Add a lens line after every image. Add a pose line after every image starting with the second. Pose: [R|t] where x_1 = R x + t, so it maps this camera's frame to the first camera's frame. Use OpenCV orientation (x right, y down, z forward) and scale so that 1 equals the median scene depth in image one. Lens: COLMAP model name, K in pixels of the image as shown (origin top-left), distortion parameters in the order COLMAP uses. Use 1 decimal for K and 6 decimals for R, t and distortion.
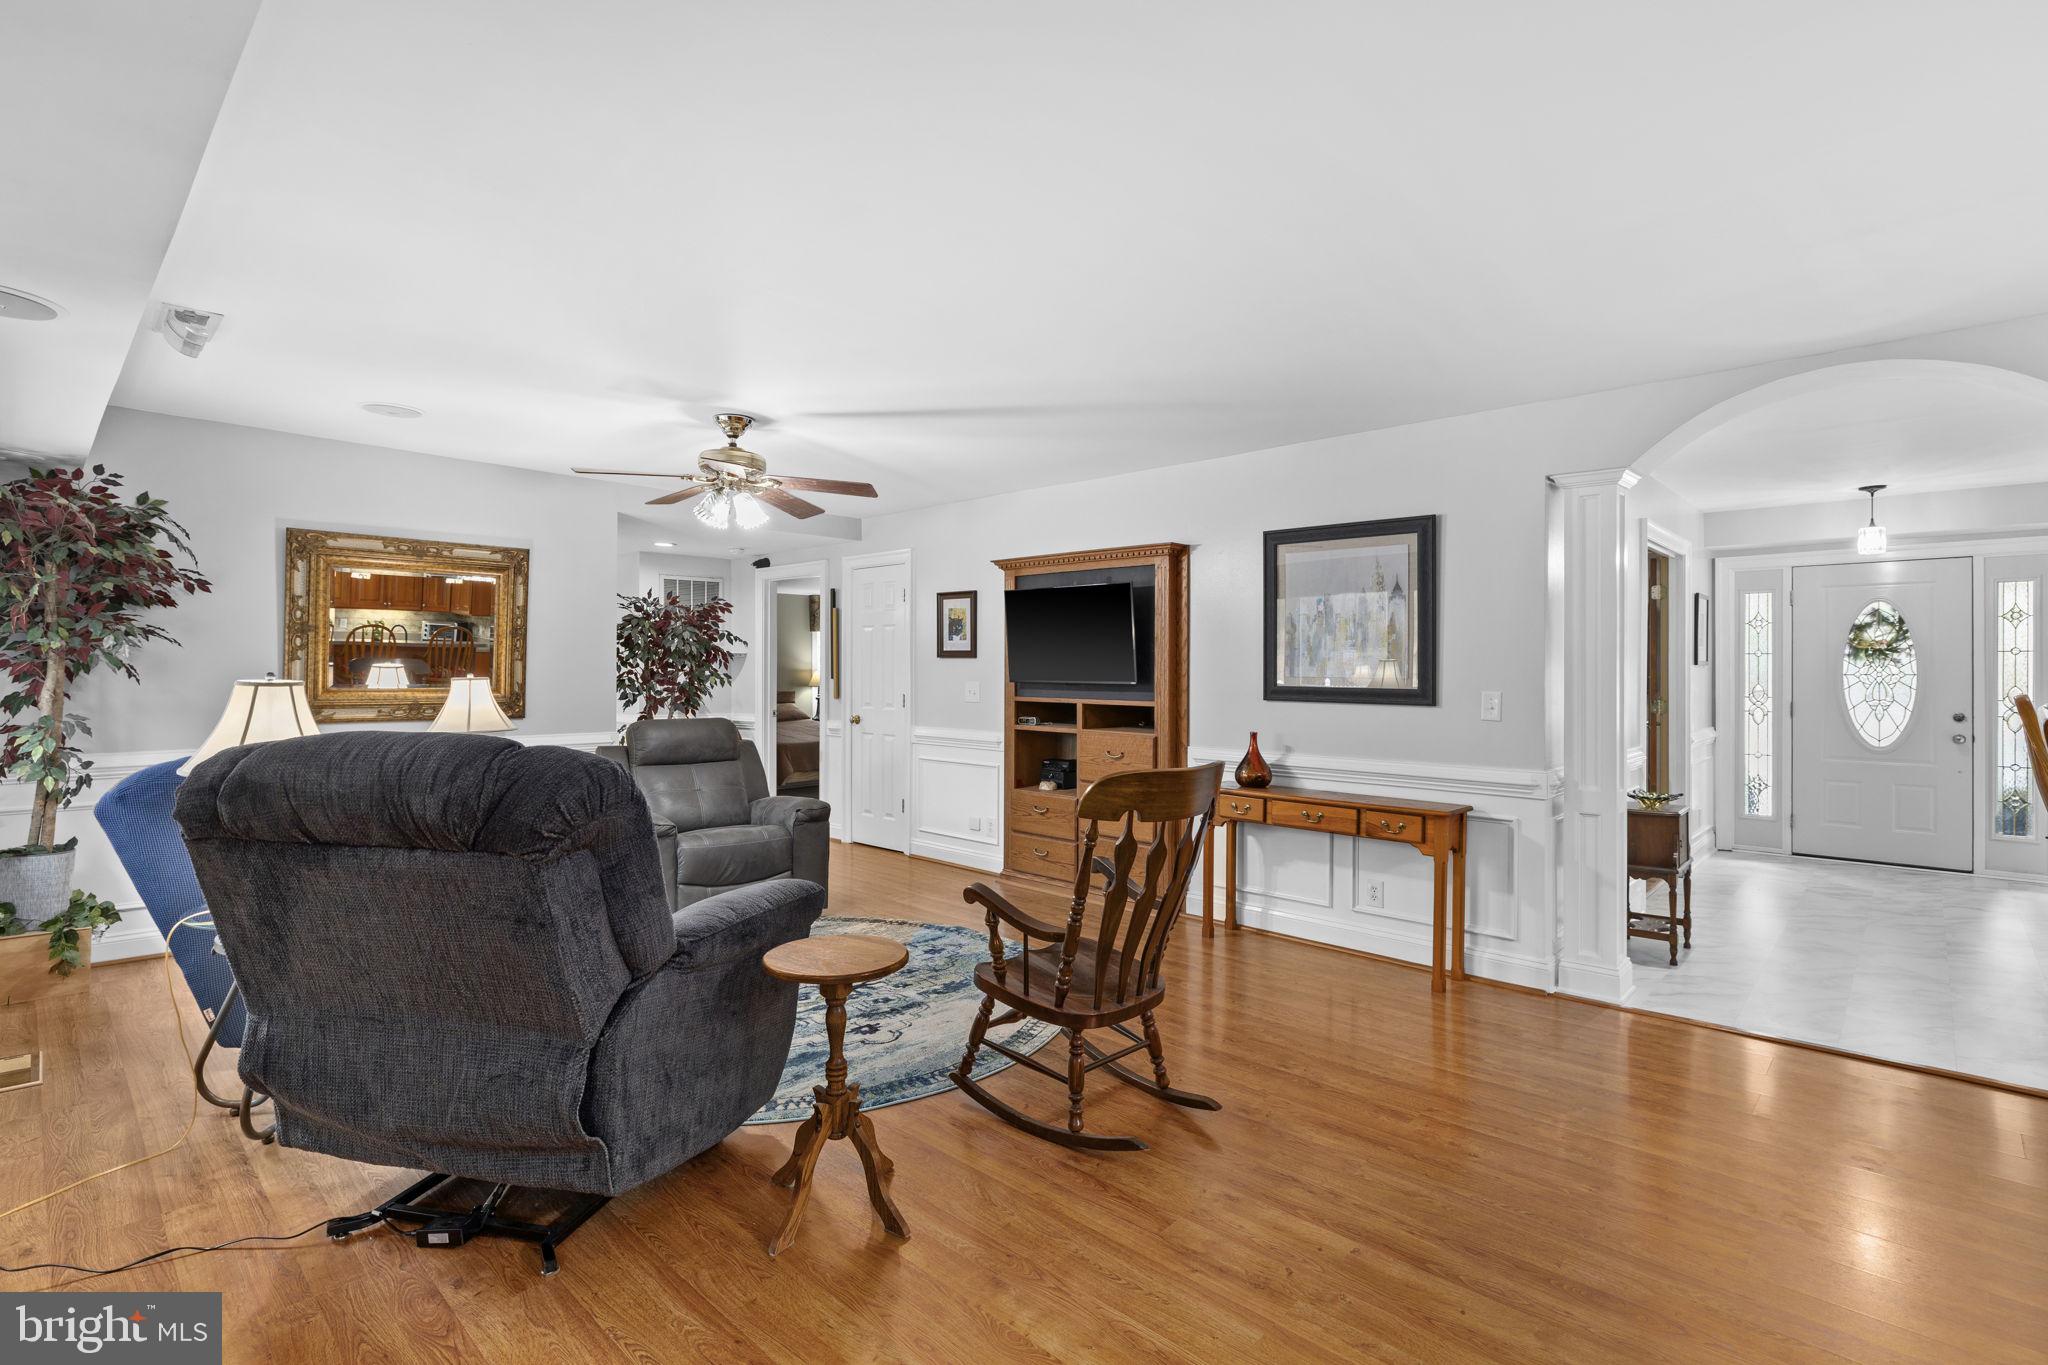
lens RADIAL K [[950.9, 0, 1032.8], [0, 950.9, 670.3], [0, 0, 1]] dist [-0.002826, -0.000769]
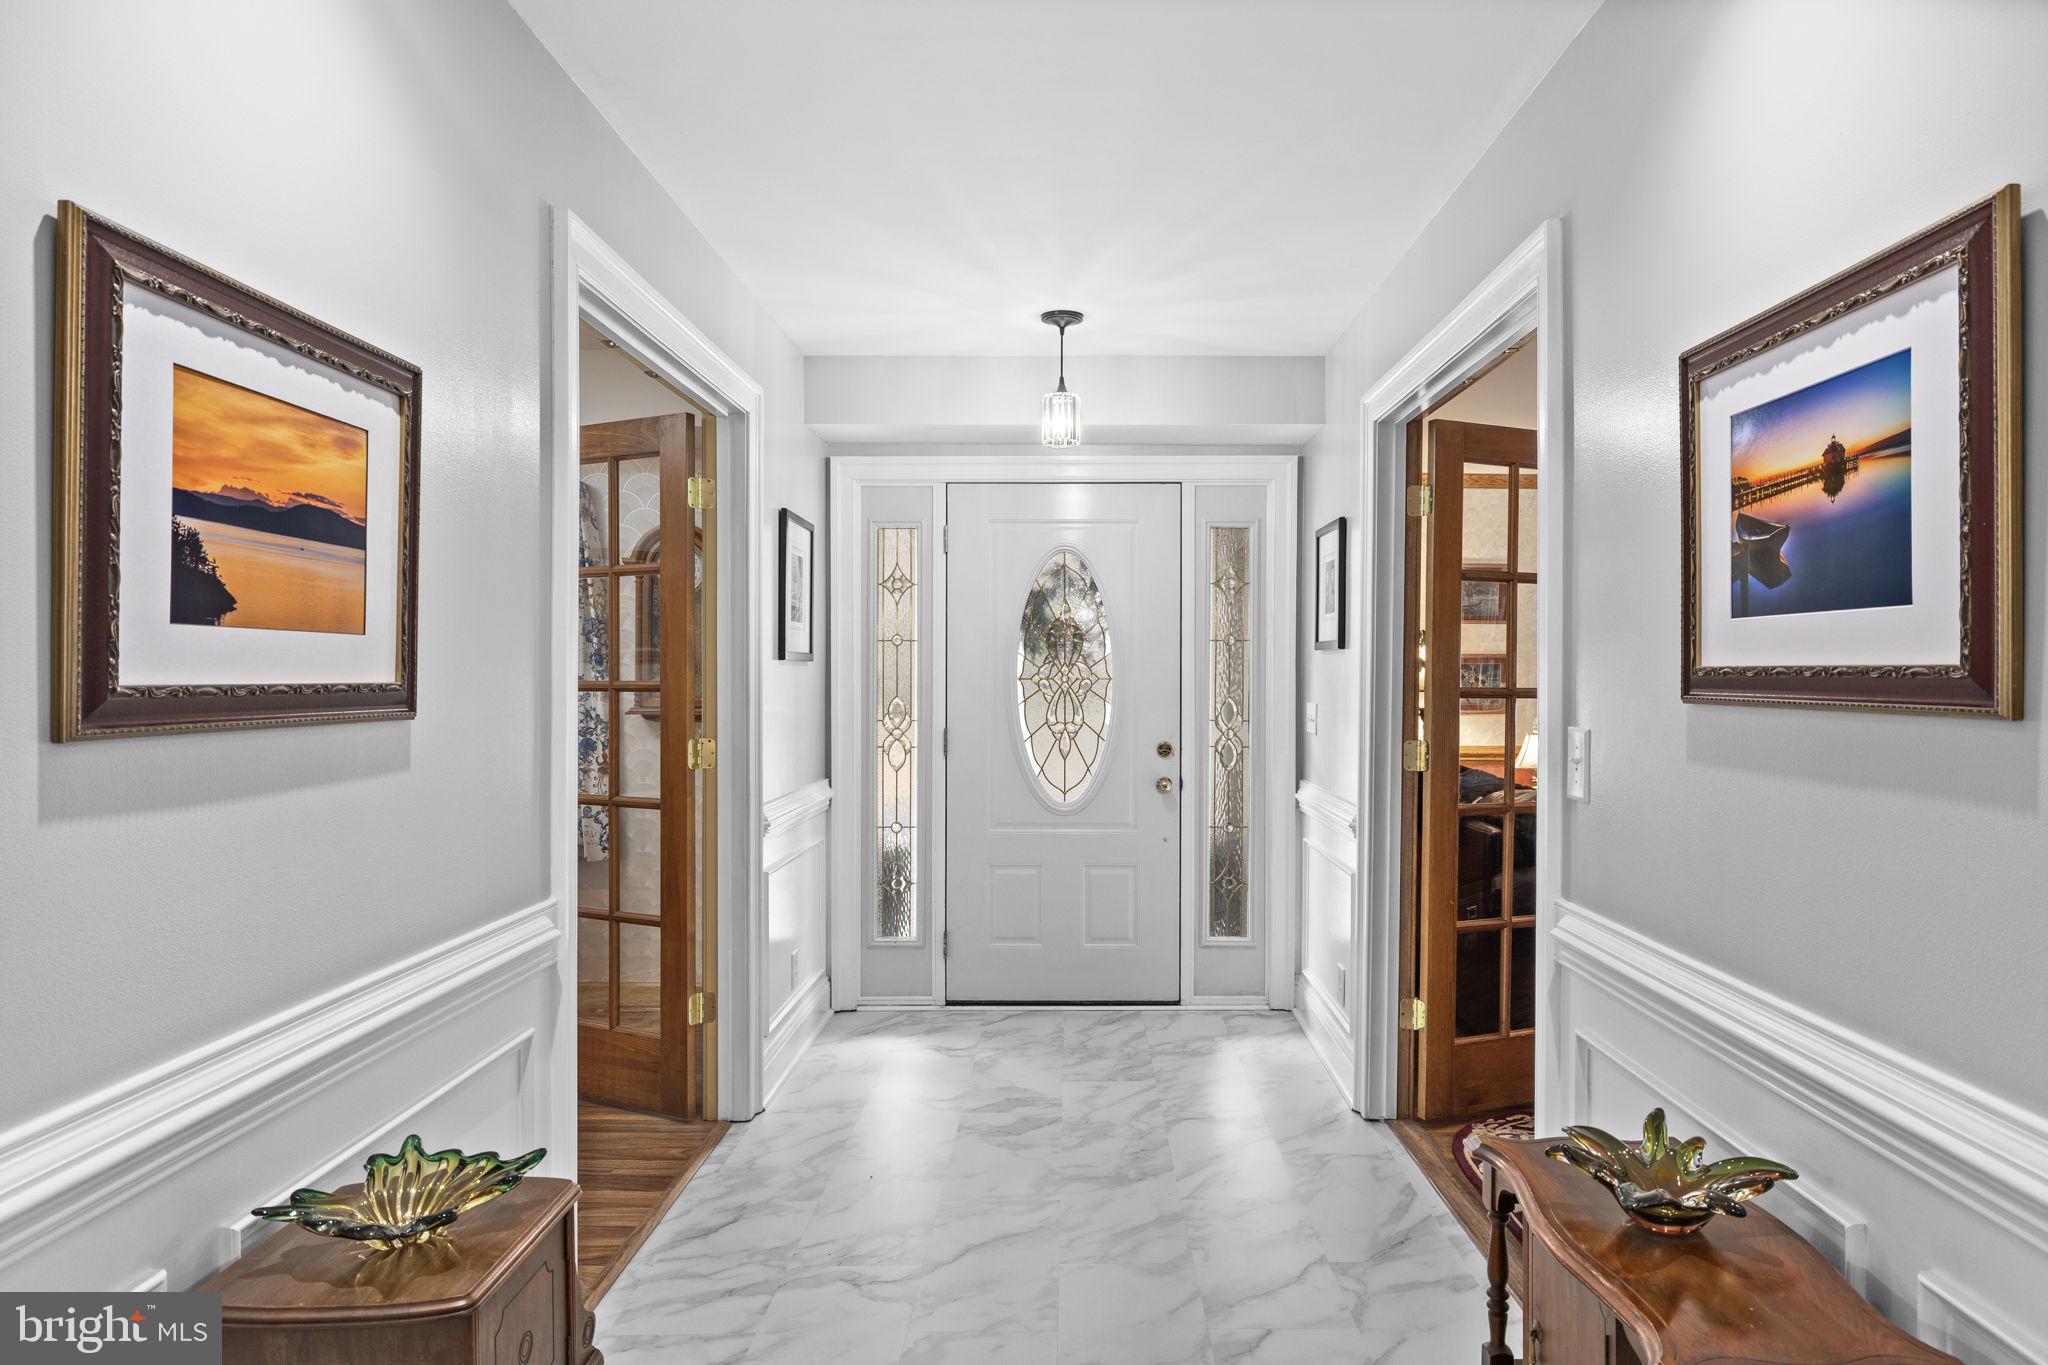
lens RADIAL K [[950.9, 0, 1029.8], [0, 950.9, 677.4], [0, 0, 1]] dist [-0.002826, -0.000769]
pose [[0.748935, -0.004290, 0.662630, 0.486977], [-0.001816, 0.999962, 0.008525, -0.000849], [-0.662641, -0.007588, 0.748898, 0.573504]]
